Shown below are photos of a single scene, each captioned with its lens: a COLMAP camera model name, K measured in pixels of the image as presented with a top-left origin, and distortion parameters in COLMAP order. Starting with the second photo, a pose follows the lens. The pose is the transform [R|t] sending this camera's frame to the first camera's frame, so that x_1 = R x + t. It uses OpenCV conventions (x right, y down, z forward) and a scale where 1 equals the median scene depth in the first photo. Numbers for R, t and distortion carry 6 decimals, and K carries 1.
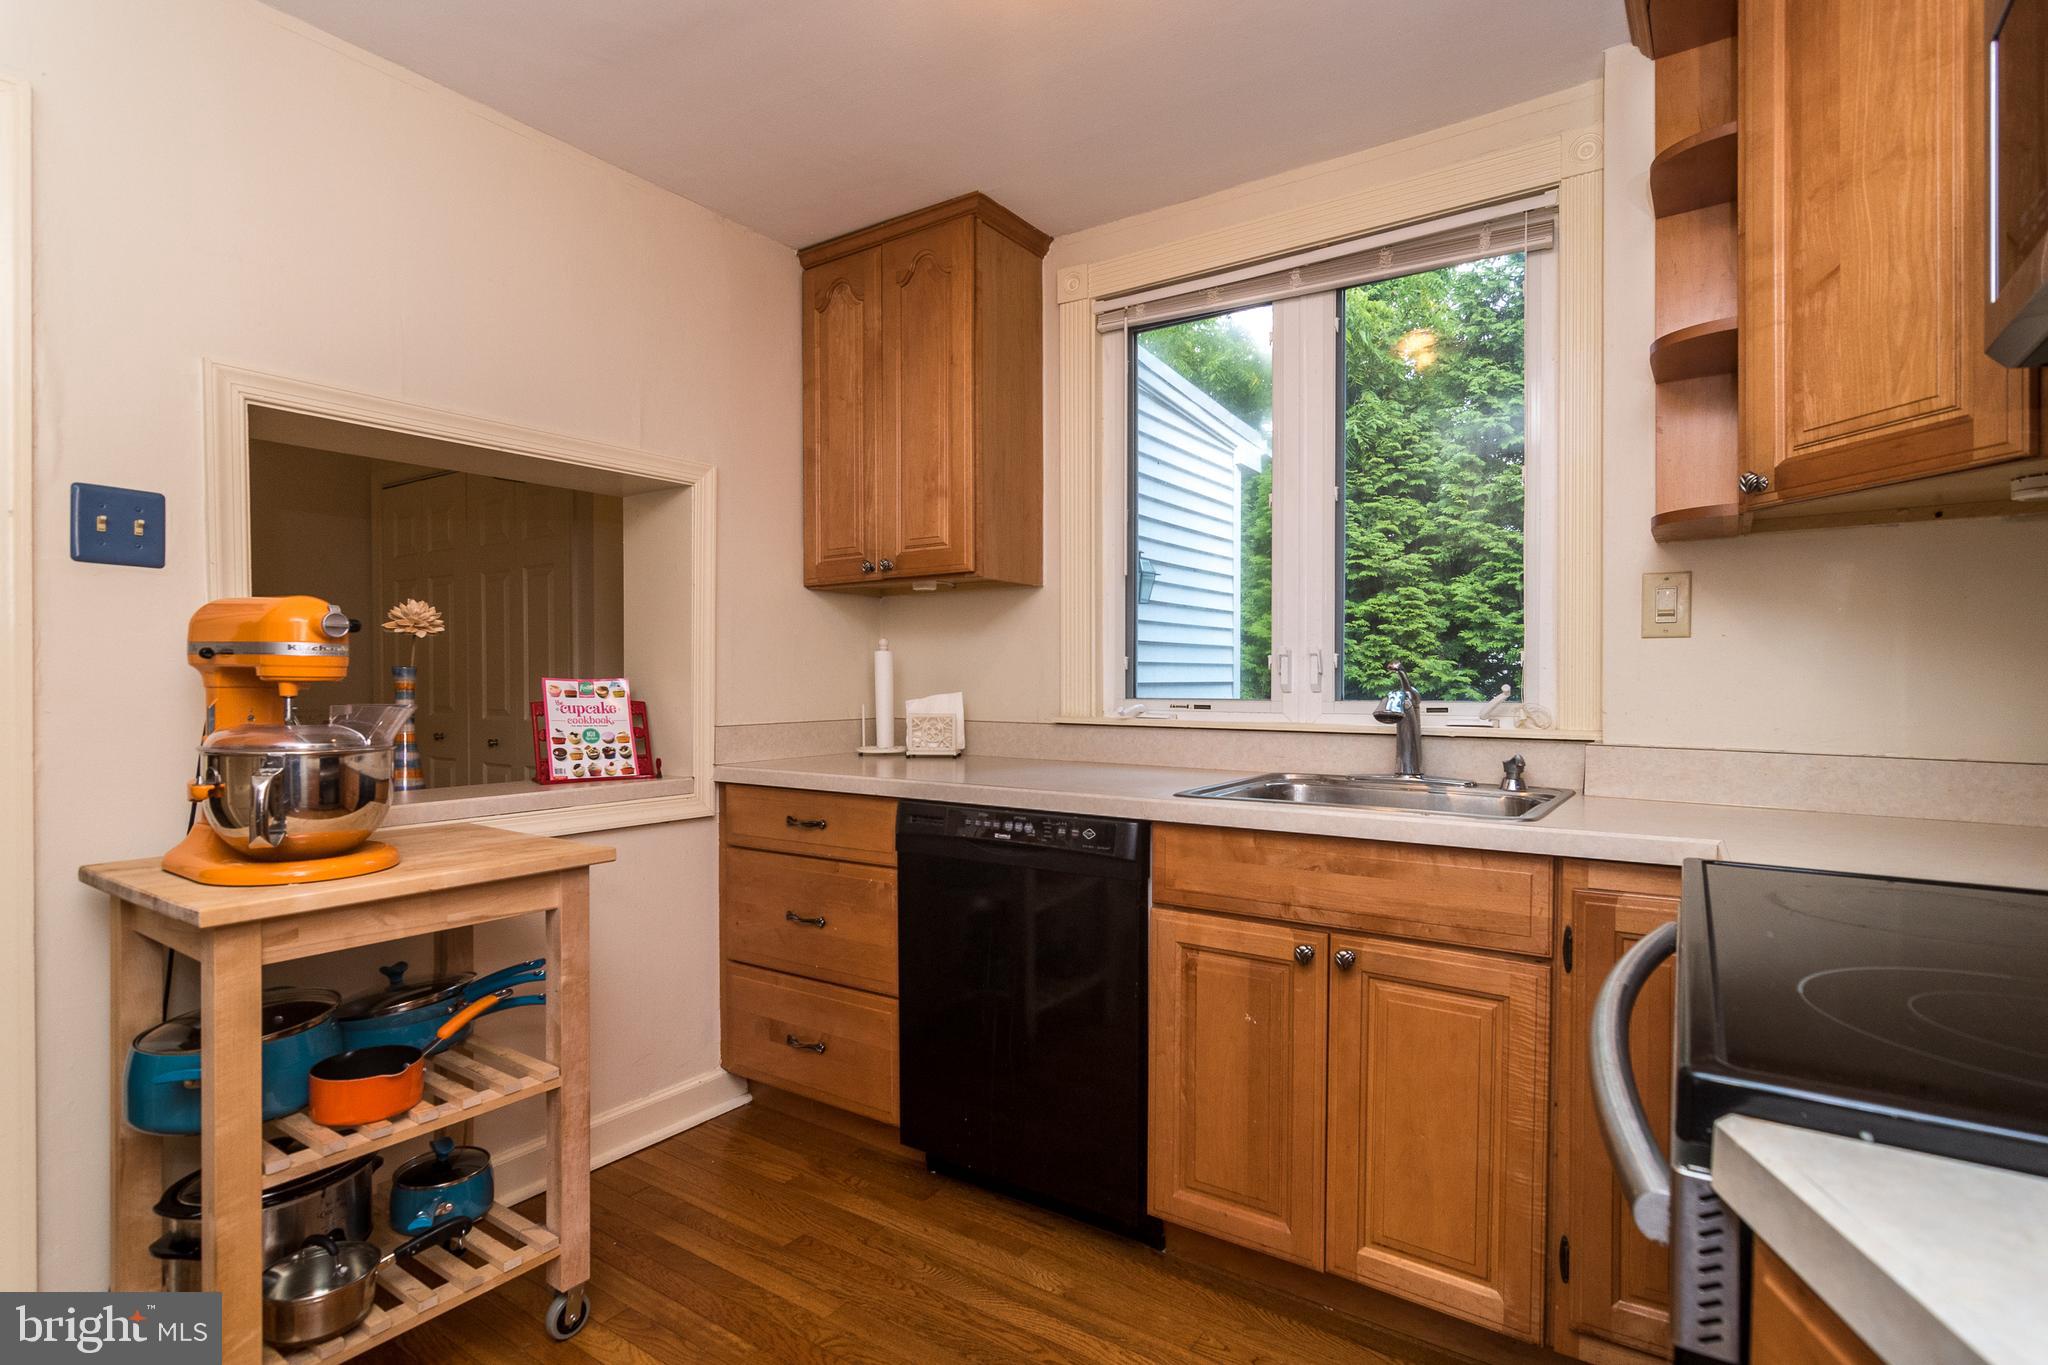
lens RADIAL K [[1014.3, 0, 1024.4], [0, 1014.3, 691.9], [0, 0, 1]] dist [-0.006845, 0.004574]
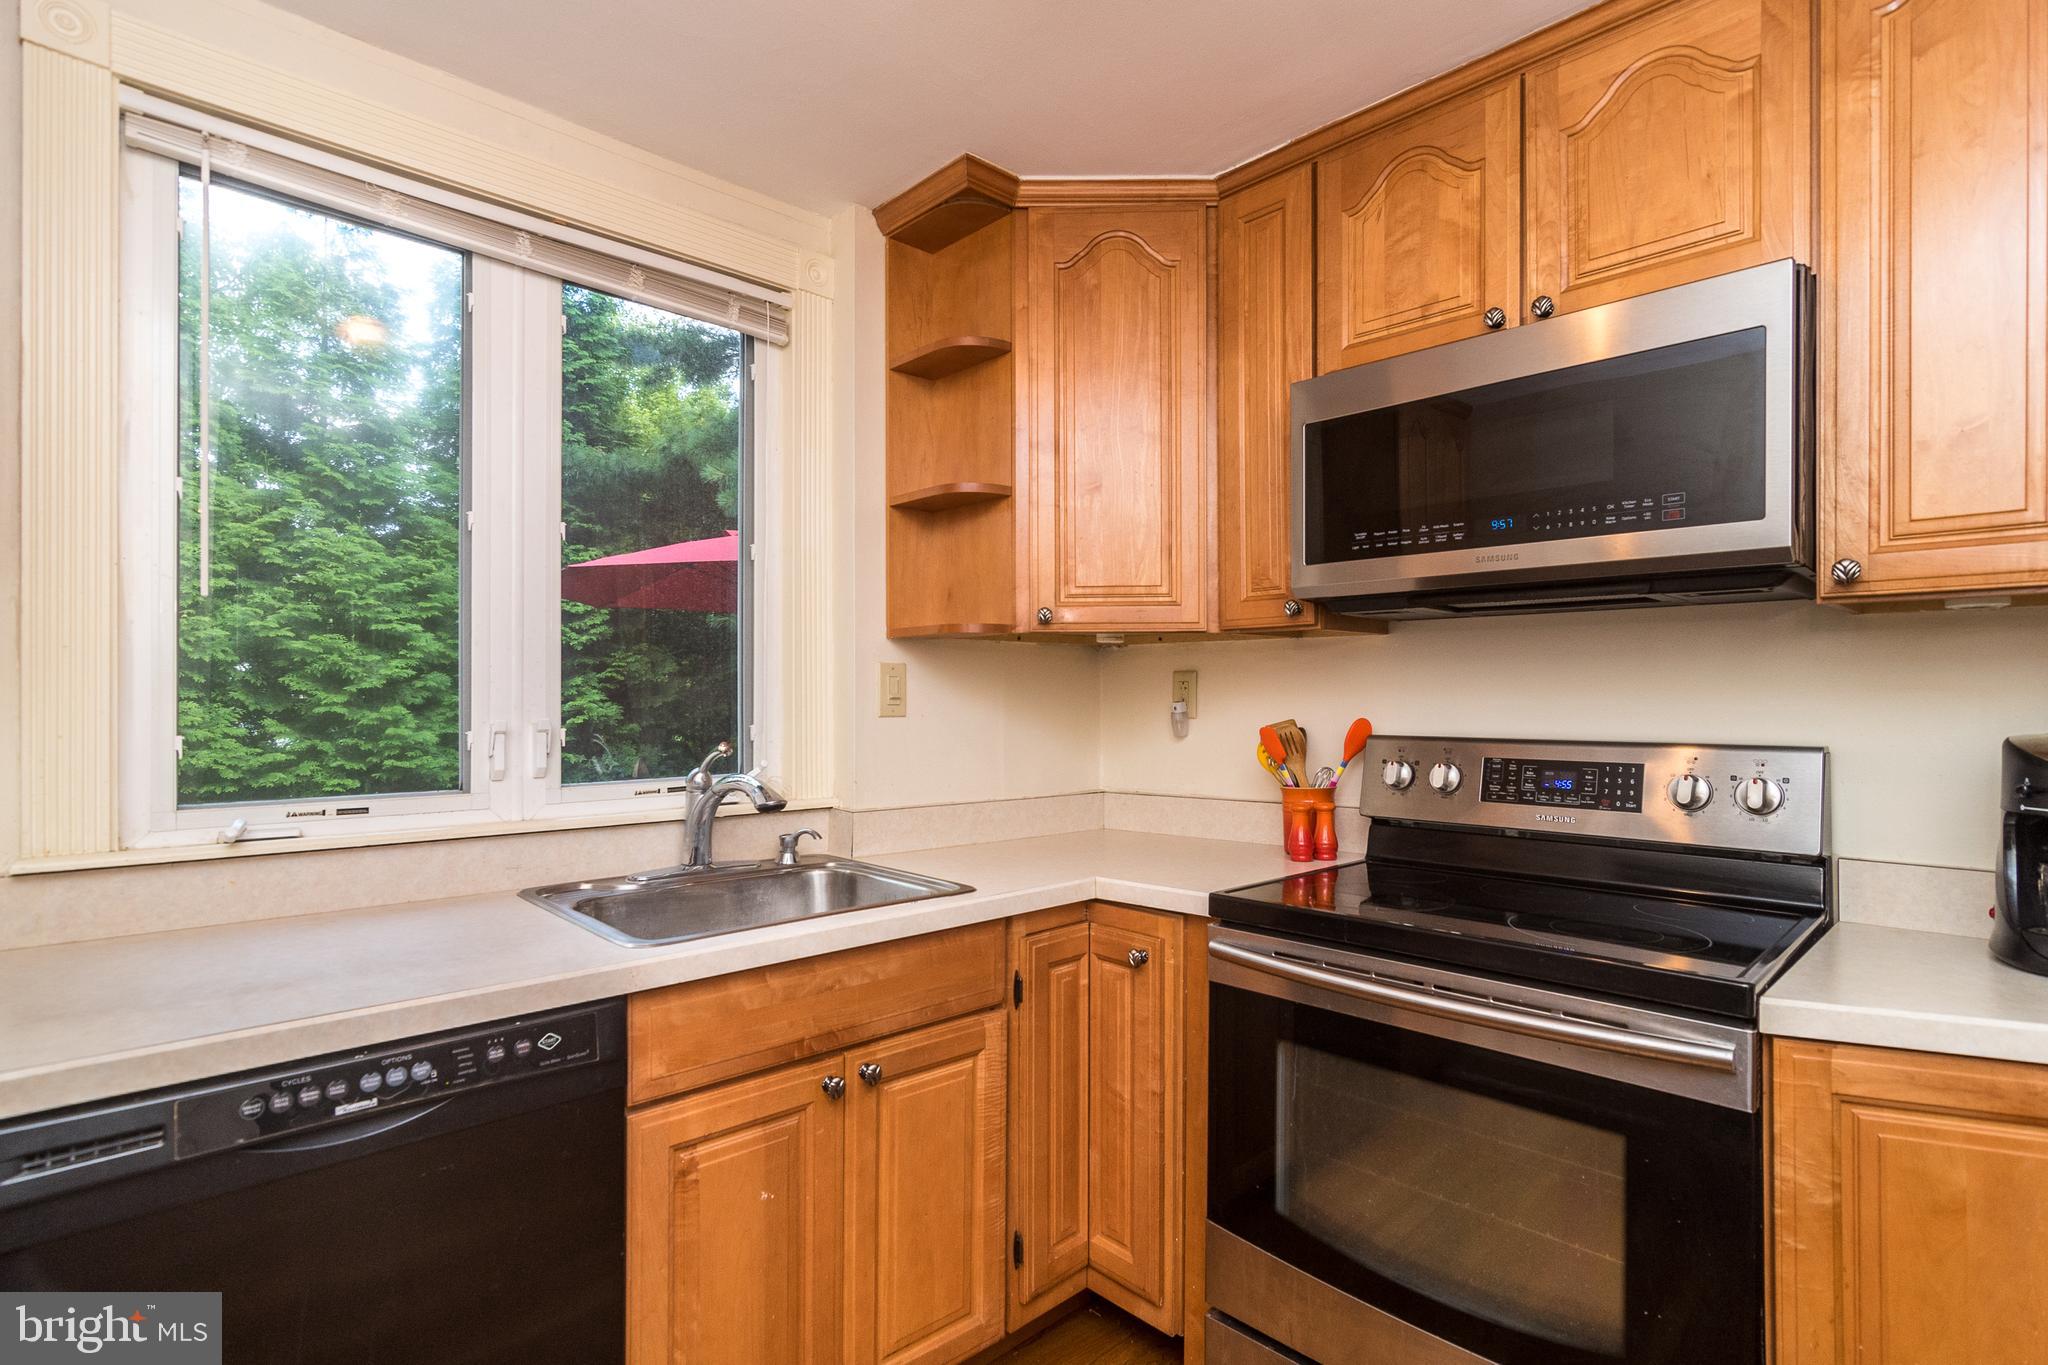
lens RADIAL K [[1014.3, 0, 1025.2], [0, 1014.3, 689.4], [0, 0, 1]] dist [-0.006845, 0.004574]
pose [[0.202599, 0.007226, 0.979235, -0.480415], [0.006997, 0.999937, -0.008826, -0.069987], [-0.979237, 0.008640, 0.202535, 0.558959]]
